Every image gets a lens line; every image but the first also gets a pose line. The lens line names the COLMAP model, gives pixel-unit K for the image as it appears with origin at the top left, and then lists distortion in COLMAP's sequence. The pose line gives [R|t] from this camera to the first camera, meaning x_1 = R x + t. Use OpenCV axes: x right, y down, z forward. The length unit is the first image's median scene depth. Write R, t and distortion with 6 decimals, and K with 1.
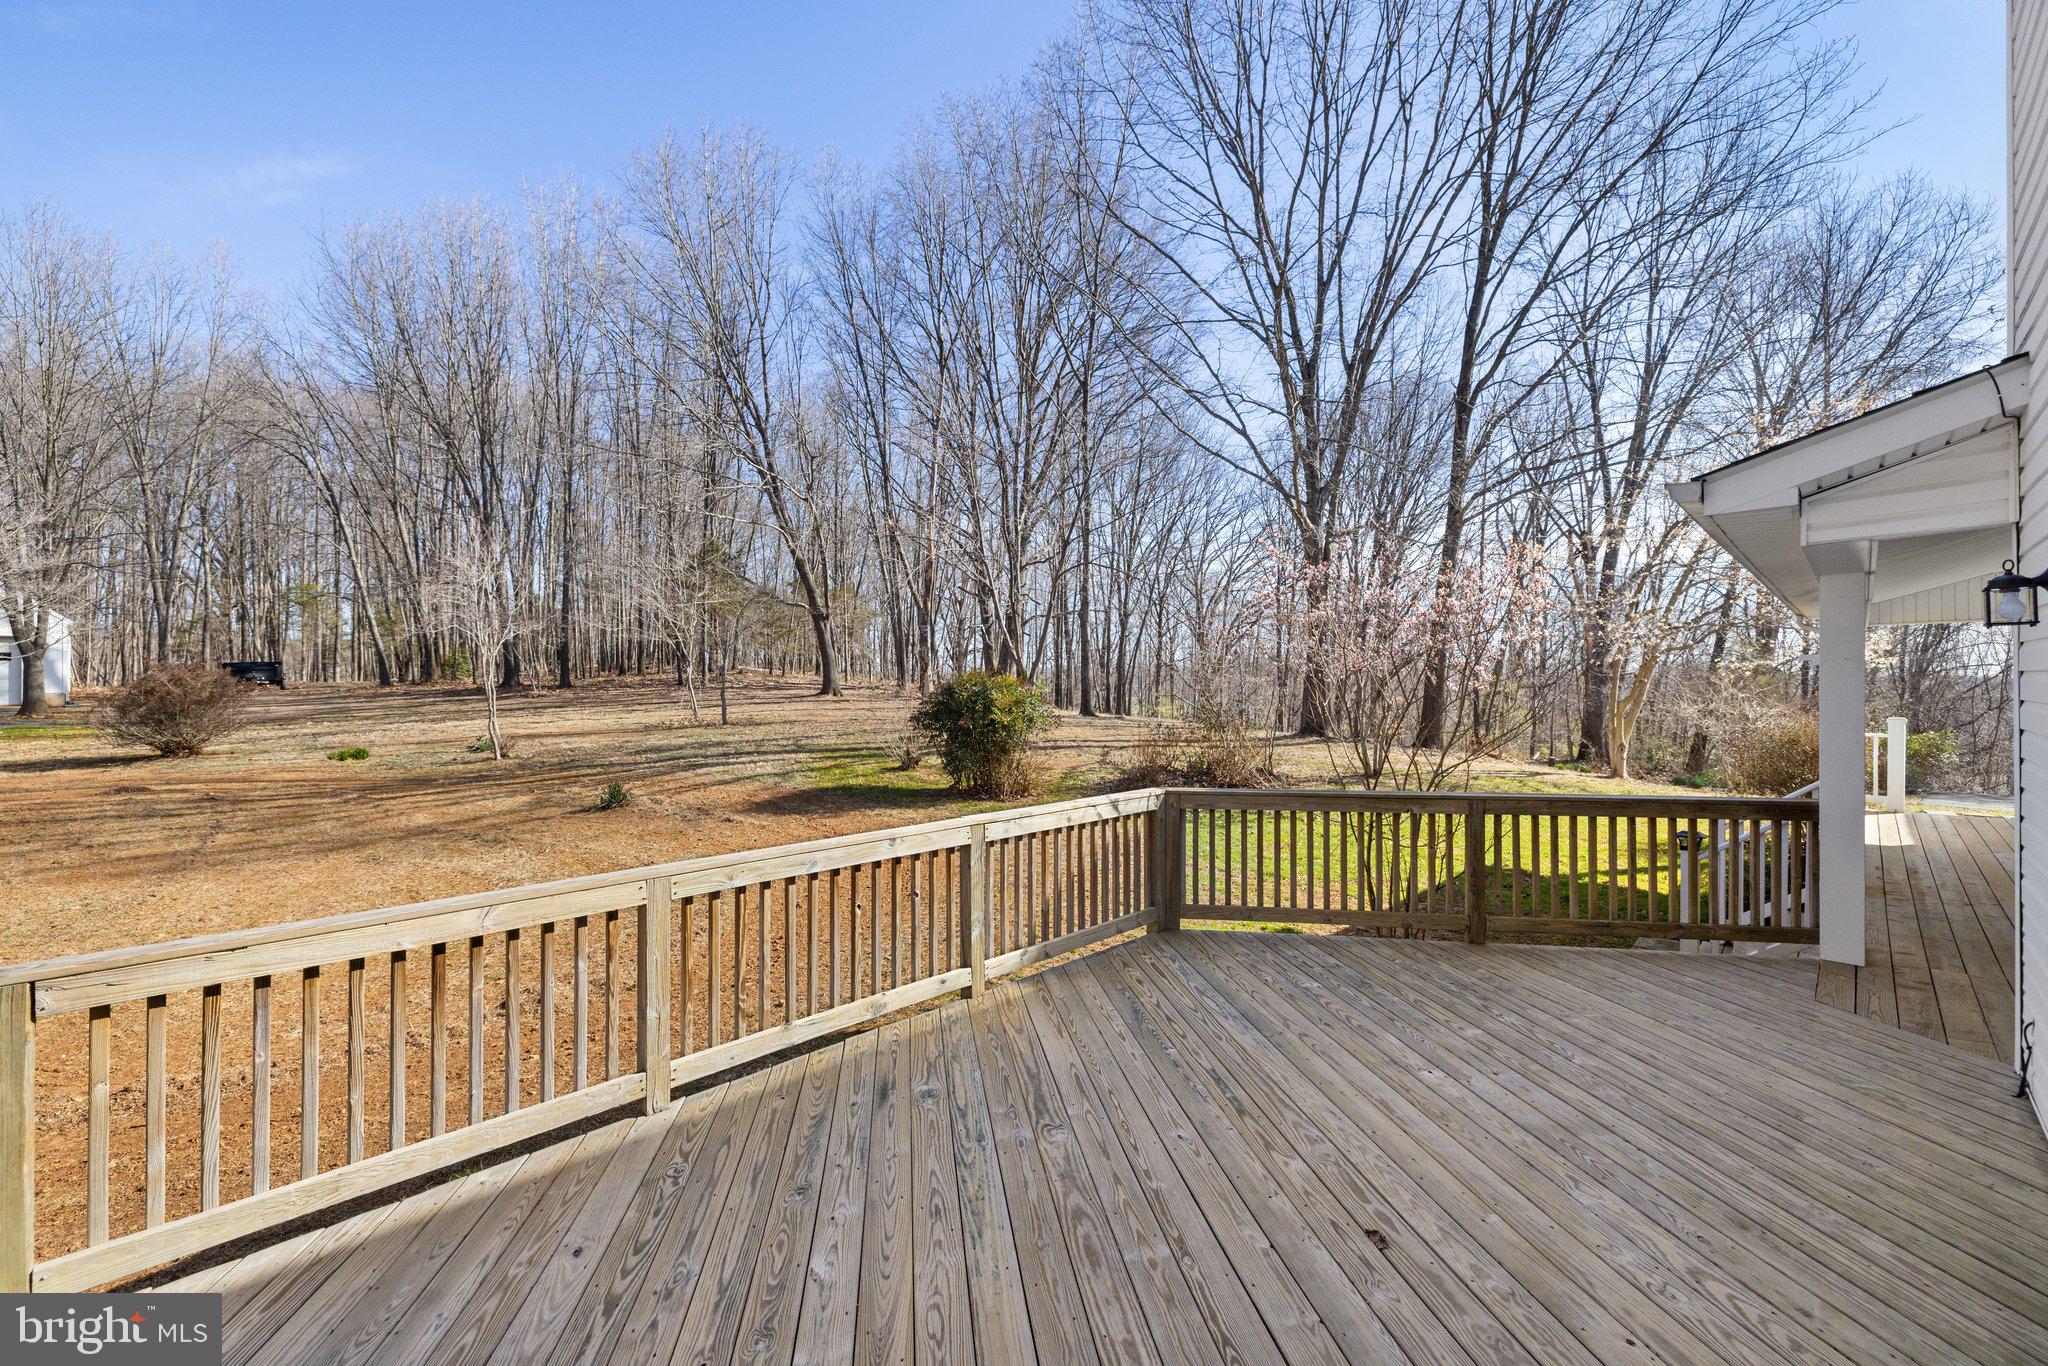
lens RADIAL K [[878.5, 0, 998.1], [0, 878.5, 696.4], [0, 0, 1]] dist [0.000172, -0.000257]
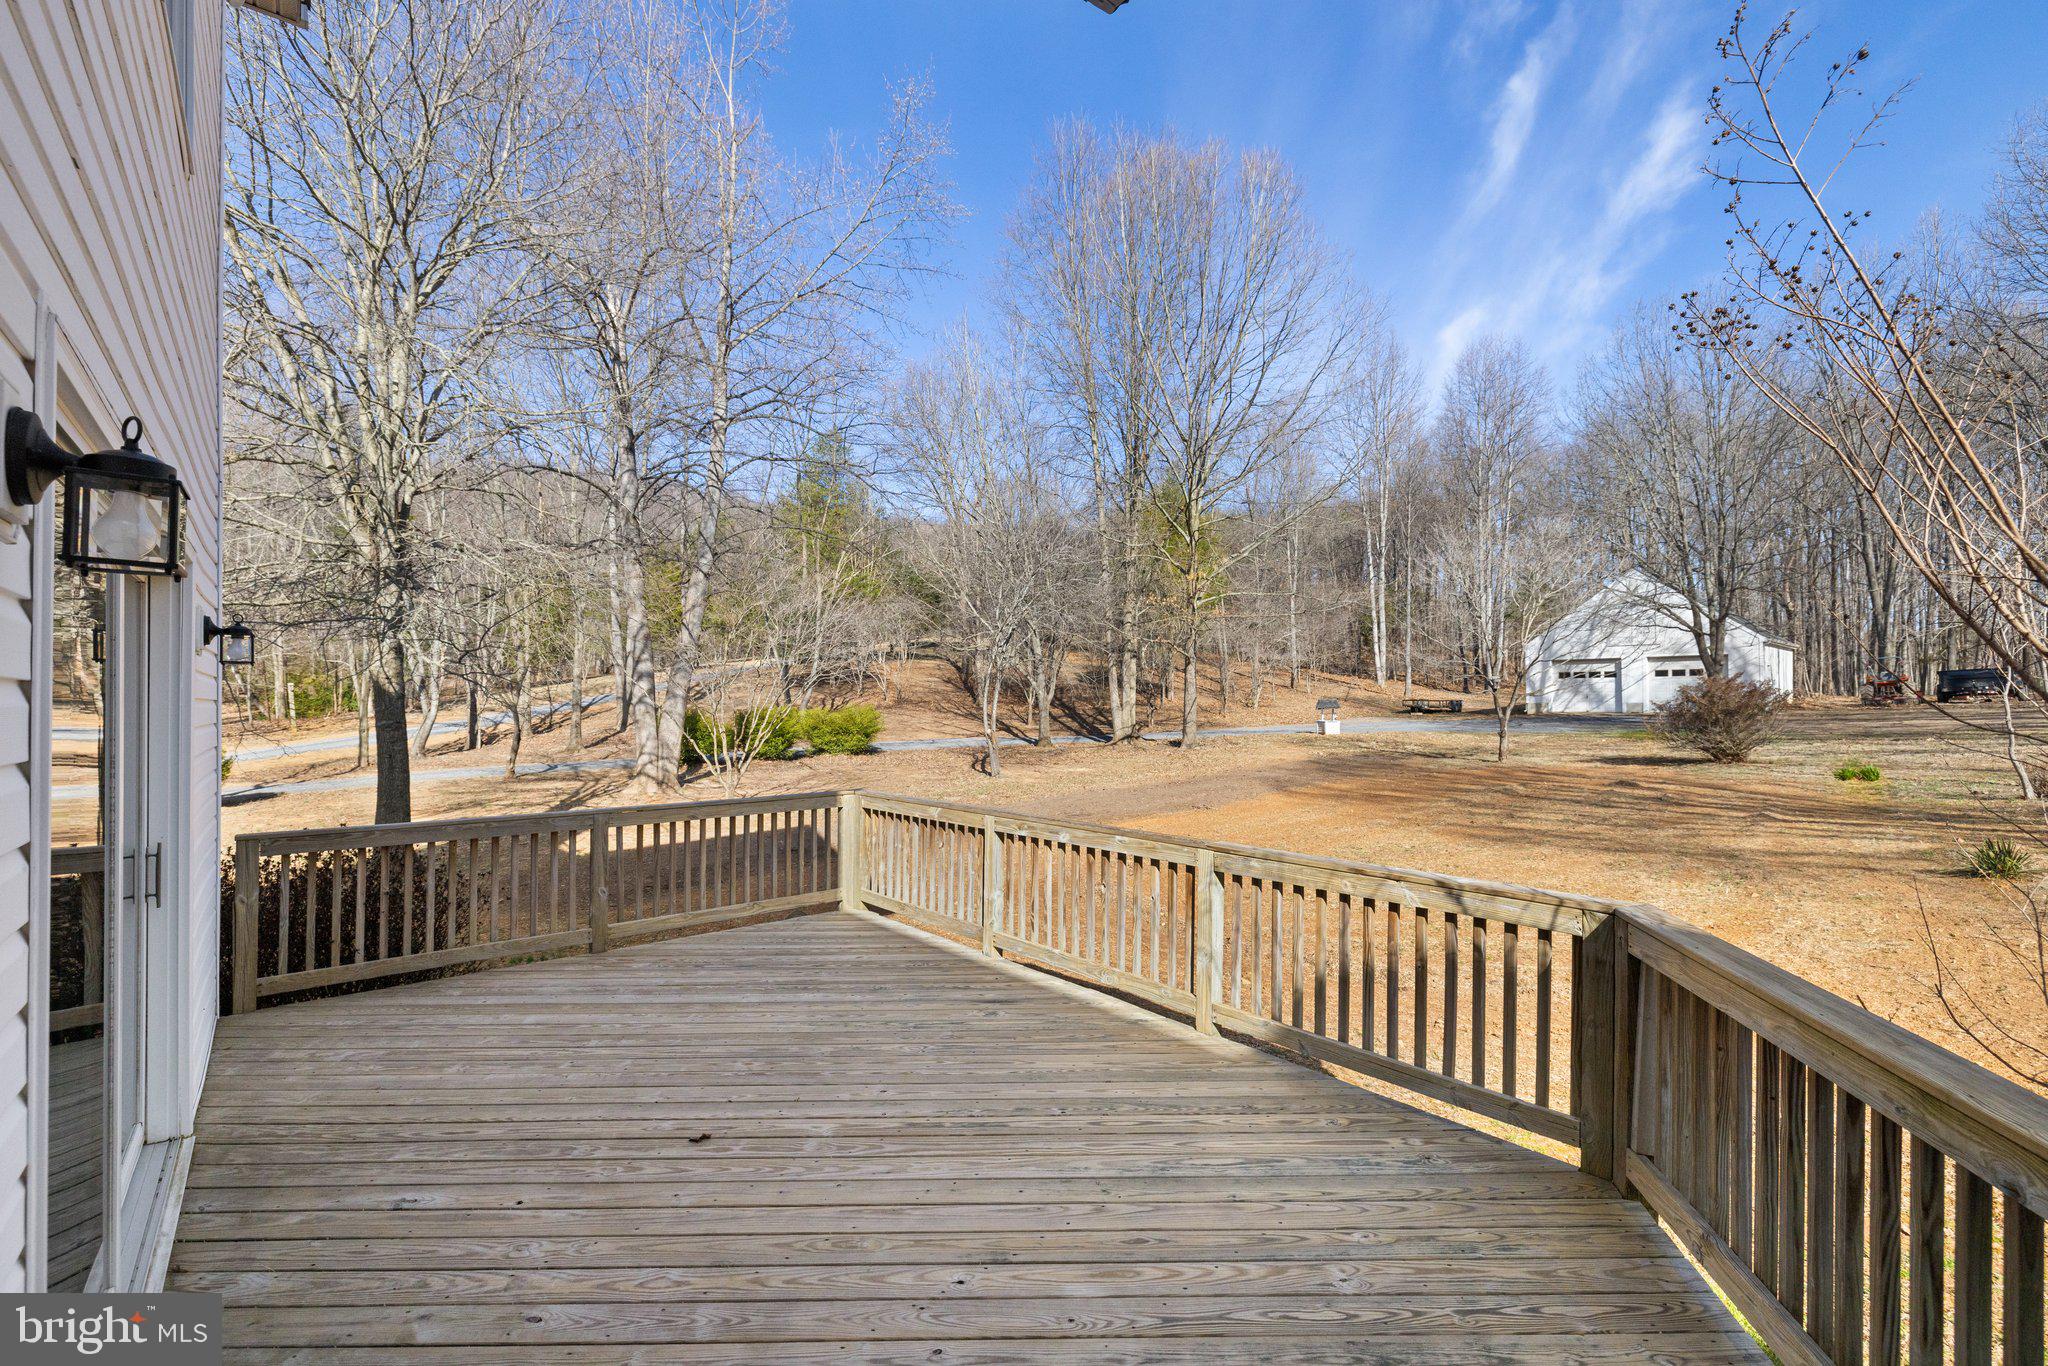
lens RADIAL K [[869.5, 0, 1025.3], [0, 869.5, 696.6], [0, 0, 1]] dist [0.001077, 0.000026]
pose [[-0.094907, 0.000239, -0.995486, 0.278769], [-0.014674, 0.999891, 0.001639, -0.003331], [0.995378, 0.014764, -0.094893, 0.270527]]
